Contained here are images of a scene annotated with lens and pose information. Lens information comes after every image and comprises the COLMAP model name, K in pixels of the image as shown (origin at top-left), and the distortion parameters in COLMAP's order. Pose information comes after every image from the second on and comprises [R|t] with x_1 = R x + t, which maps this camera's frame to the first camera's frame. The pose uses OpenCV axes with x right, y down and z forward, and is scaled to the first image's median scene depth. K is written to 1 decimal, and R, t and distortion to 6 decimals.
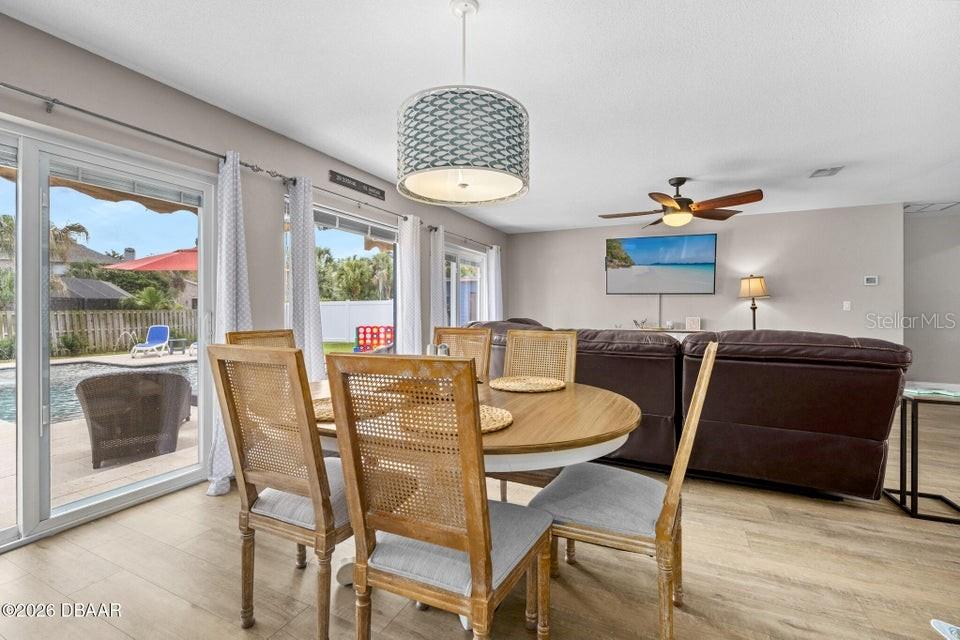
lens RADIAL K [[422.6, 0, 485.3], [0, 422.6, 310.8], [0, 0, 1]] dist [-0.008448, 0.000935]
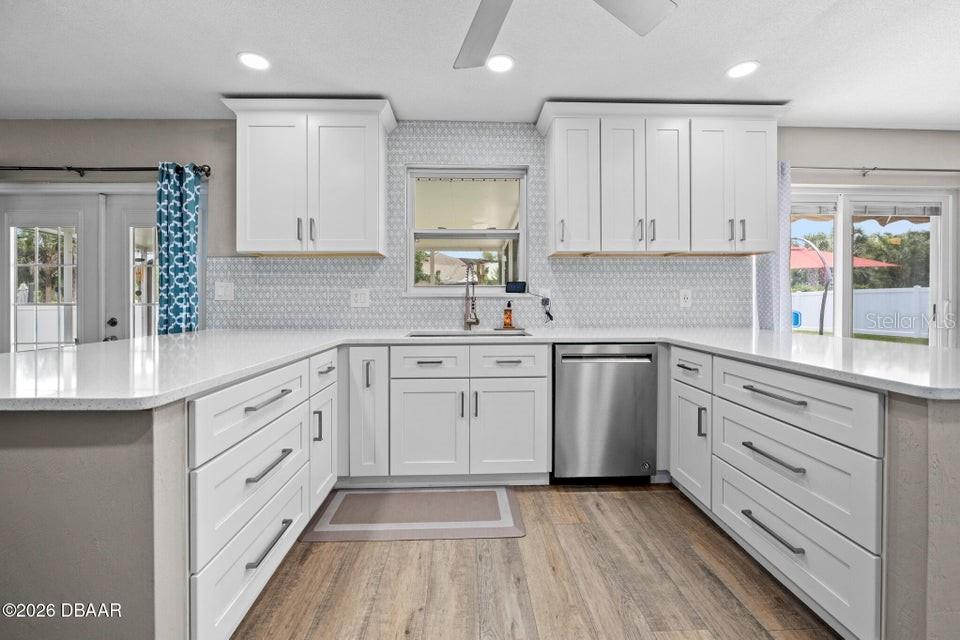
lens RADIAL K [[394.1, 0, 500.8], [0, 394.1, 301.2], [0, 0, 1]] dist [-0.017041, 0.001851]
pose [[0.457916, 0.004660, -0.888983, -0.145698], [0.000511, 0.999985, 0.005505, -0.000341], [0.888995, -0.002976, 0.457907, -0.390120]]
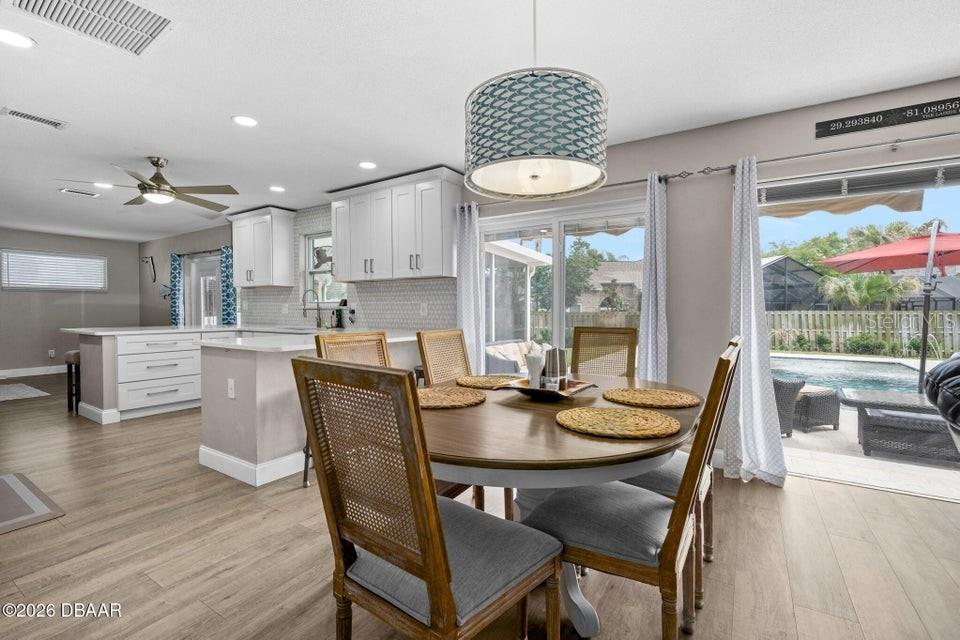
lens RADIAL K [[422.6, 0, 475.8], [0, 422.6, 324.0], [0, 0, 1]] dist [-0.008448, 0.000935]
pose [[-0.127120, 0.033425, -0.991324, 0.338043], [-0.003694, 0.999409, 0.034171, -0.002527], [0.991880, 0.008006, -0.126922, 0.373580]]
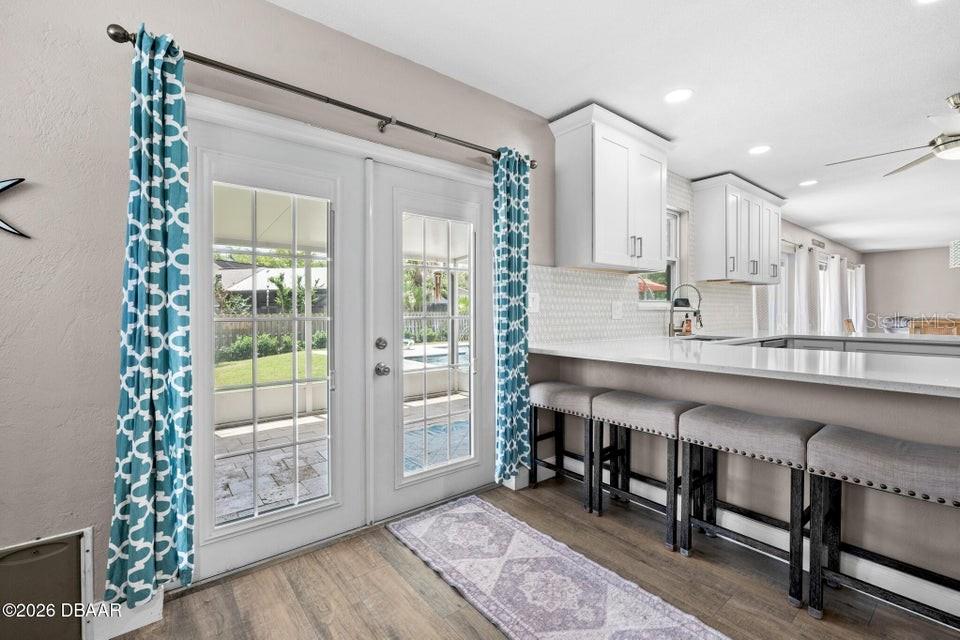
lens RADIAL K [[422.6, 0, 481.3], [0, 422.6, 314.5], [0, 0, 1]] dist [-0.008448, 0.000935]
pose [[0.899899, -0.000318, -0.436098, -0.665901], [0.001501, 0.999996, 0.002369, 0.002458], [0.436096, -0.002786, 0.899896, -1.028184]]
